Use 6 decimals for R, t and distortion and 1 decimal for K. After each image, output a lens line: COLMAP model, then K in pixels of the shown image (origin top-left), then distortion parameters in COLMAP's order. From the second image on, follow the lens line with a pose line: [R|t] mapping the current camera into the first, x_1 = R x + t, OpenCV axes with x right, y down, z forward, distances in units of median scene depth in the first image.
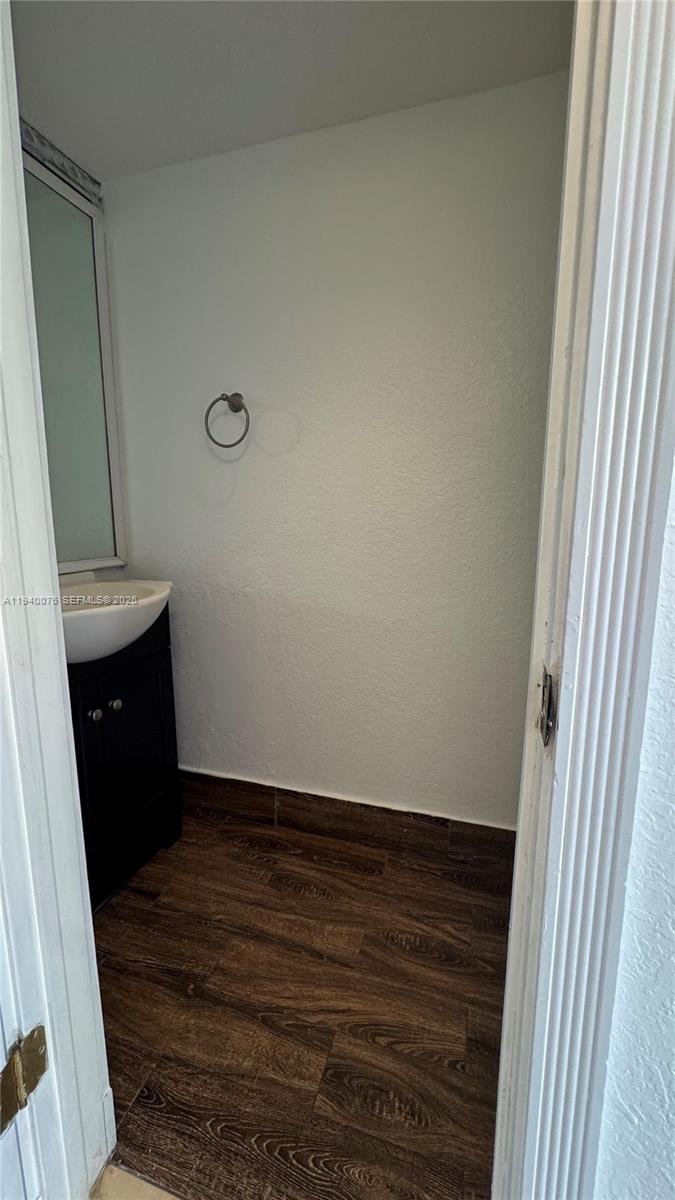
lens RADIAL K [[478.4, 0, 337.2], [0, 478.4, 599.3], [0, 0, 1]] dist [-0.003390, 0.000872]
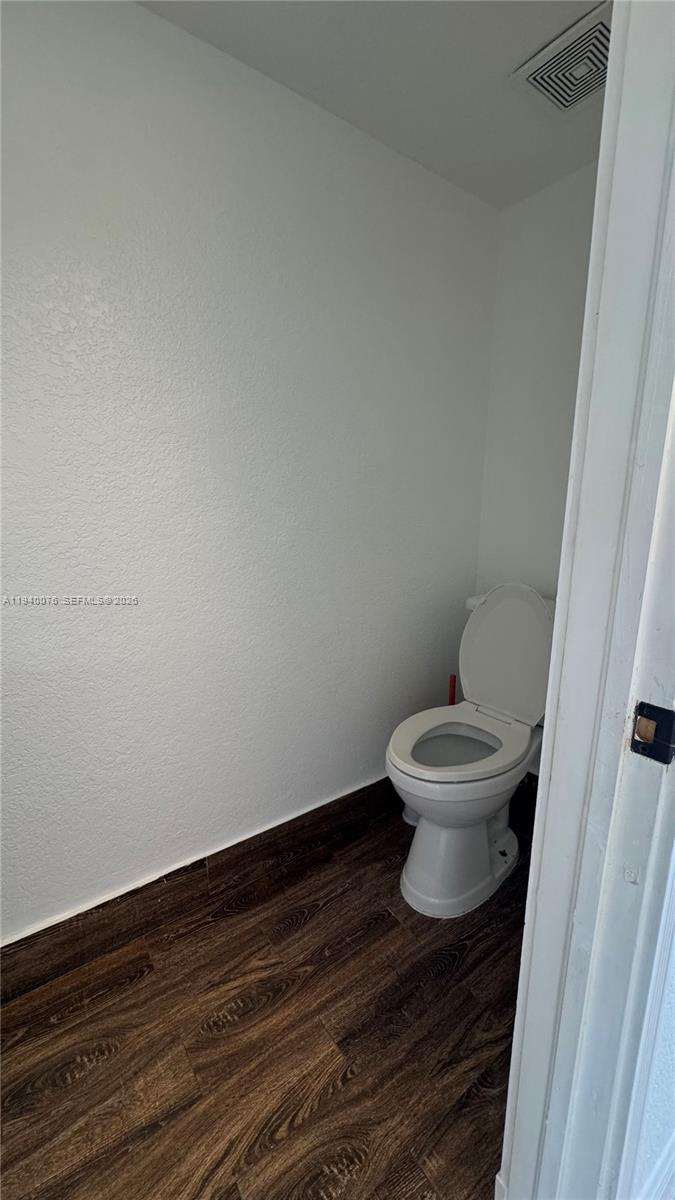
lens RADIAL K [[478.4, 0, 338.0], [0, 478.4, 599.7], [0, 0, 1]] dist [-0.003390, 0.000872]
pose [[0.595923, -0.167063, 0.785472, -0.269909], [0.130799, 0.985252, 0.110320, -0.100242], [-0.792318, 0.036997, 0.608986, 0.241849]]
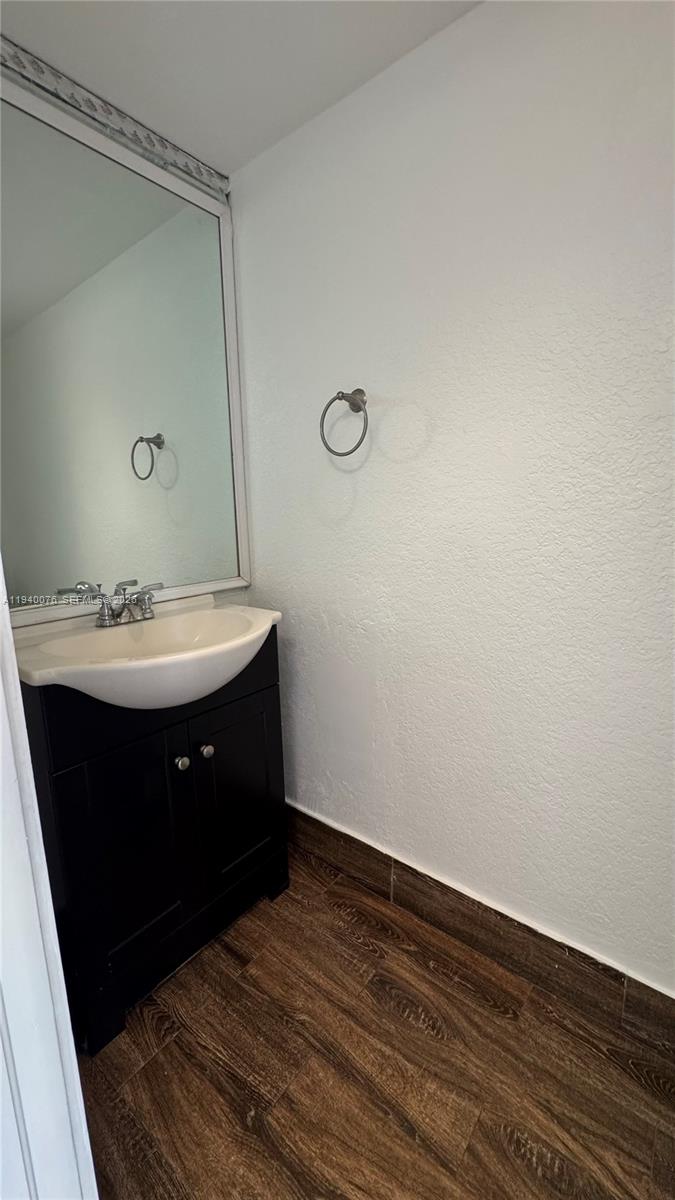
lens RADIAL K [[478.4, 0, 337.5], [0, 478.4, 599.4], [0, 0, 1]] dist [-0.003390, 0.000872]
pose [[0.931398, 0.043335, -0.361414, 0.077449], [-0.037414, 0.999027, 0.023368, -0.090411], [0.362075, -0.008243, 0.932113, 0.224872]]
